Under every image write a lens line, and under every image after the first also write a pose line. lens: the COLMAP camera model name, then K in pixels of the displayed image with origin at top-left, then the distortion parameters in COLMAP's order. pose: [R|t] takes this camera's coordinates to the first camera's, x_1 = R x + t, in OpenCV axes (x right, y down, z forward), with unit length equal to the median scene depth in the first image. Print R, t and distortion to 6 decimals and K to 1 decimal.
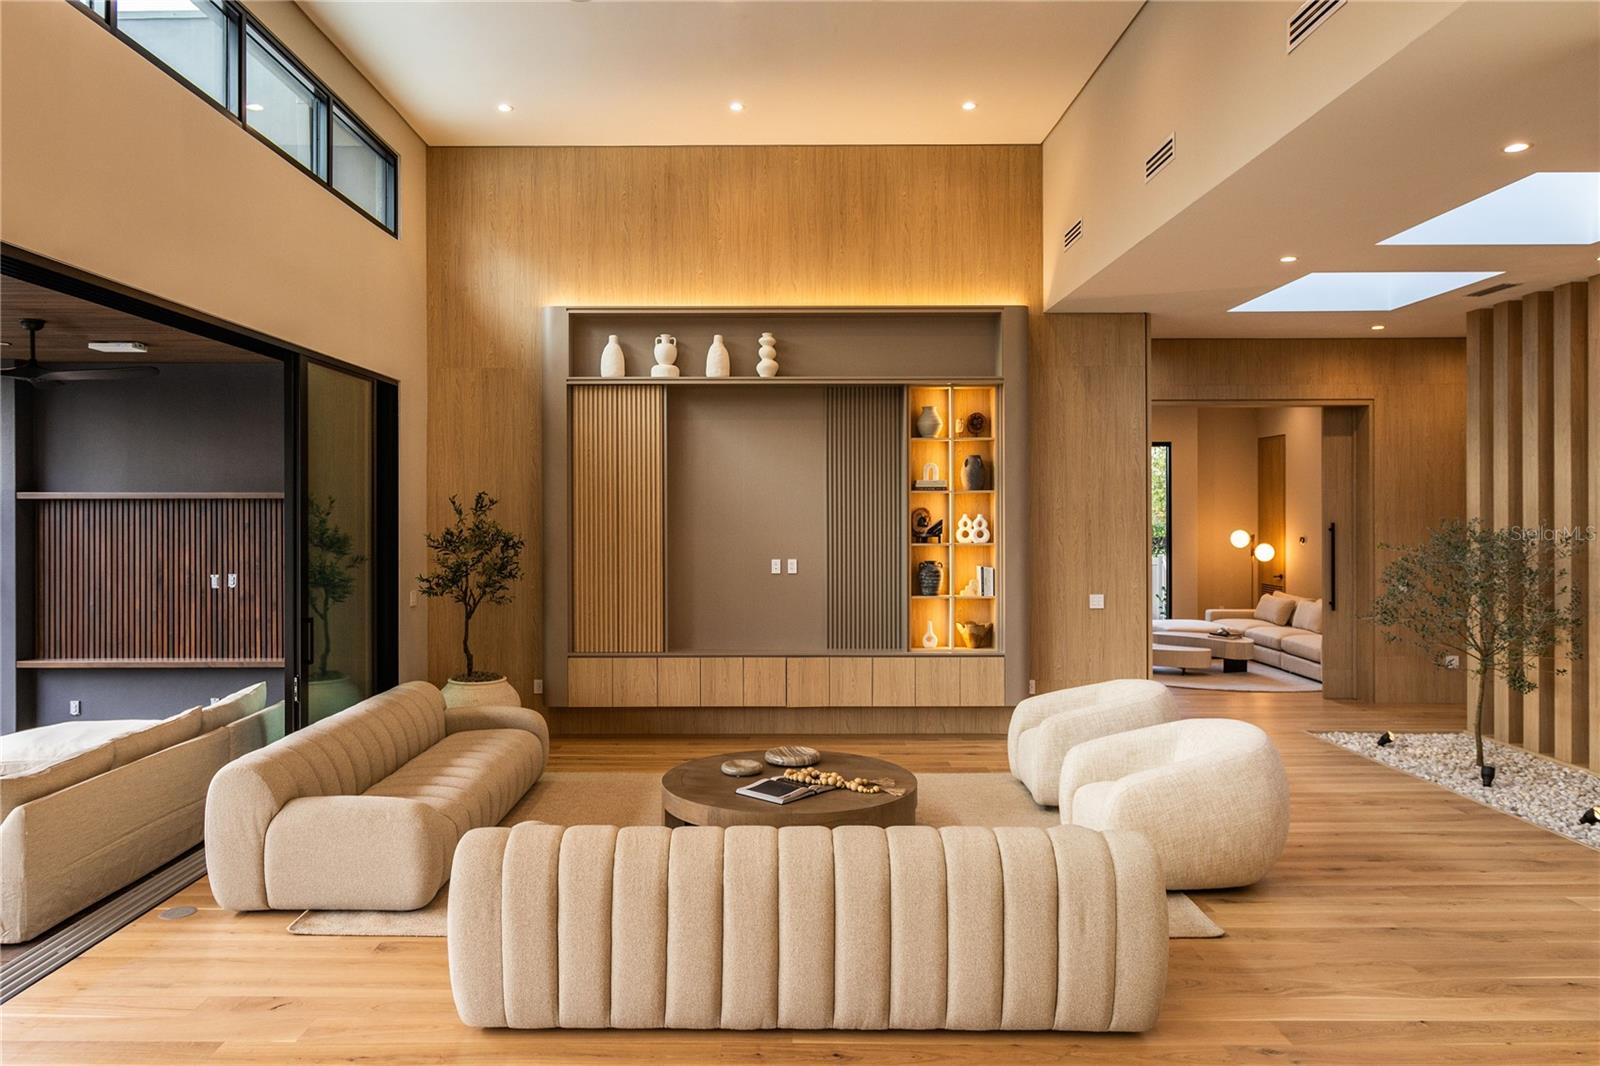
lens RADIAL K [[990.6, 0, 798.9], [0, 990.6, 510.0], [0, 0, 1]] dist [-0.003137, 0.000773]
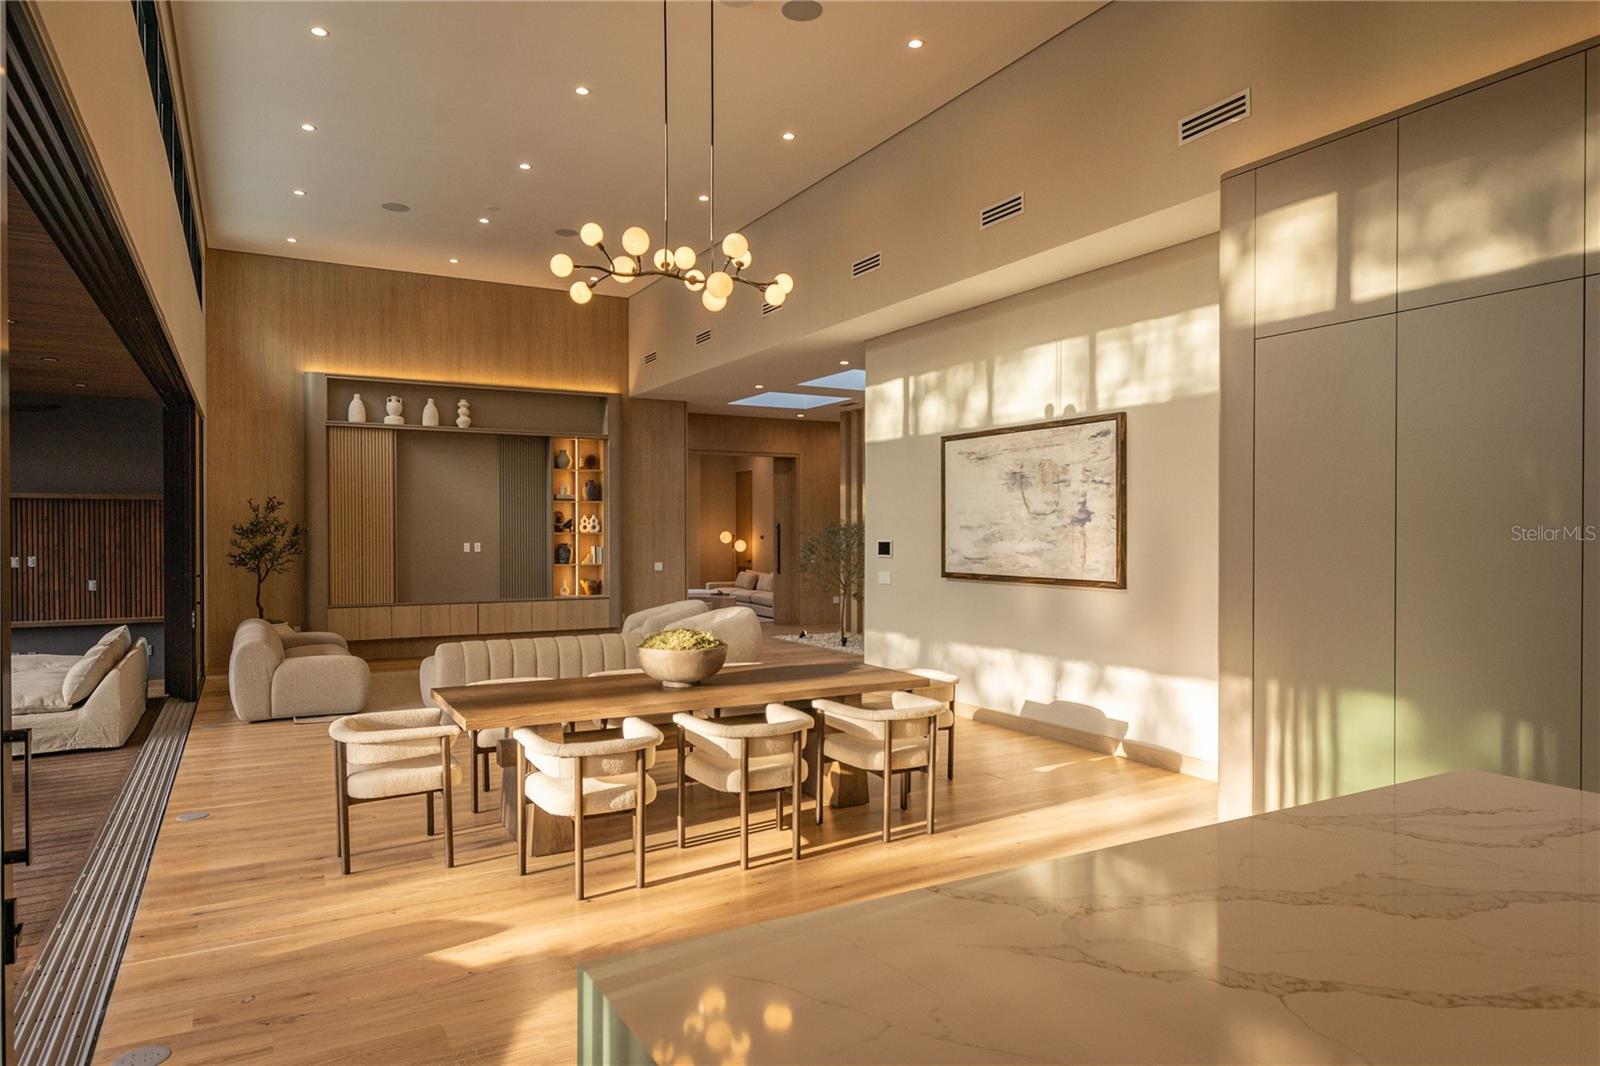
lens RADIAL K [[799.7, 0, 800.0], [0, 799.7, 533.0], [0, 0, 1]] dist [0.001260, 0.000372]
pose [[0.867438, -0.005254, 0.497517, -0.191951], [-0.001281, 0.999917, 0.012793, 0.016504], [-0.497543, -0.011734, 0.867360, -0.358452]]
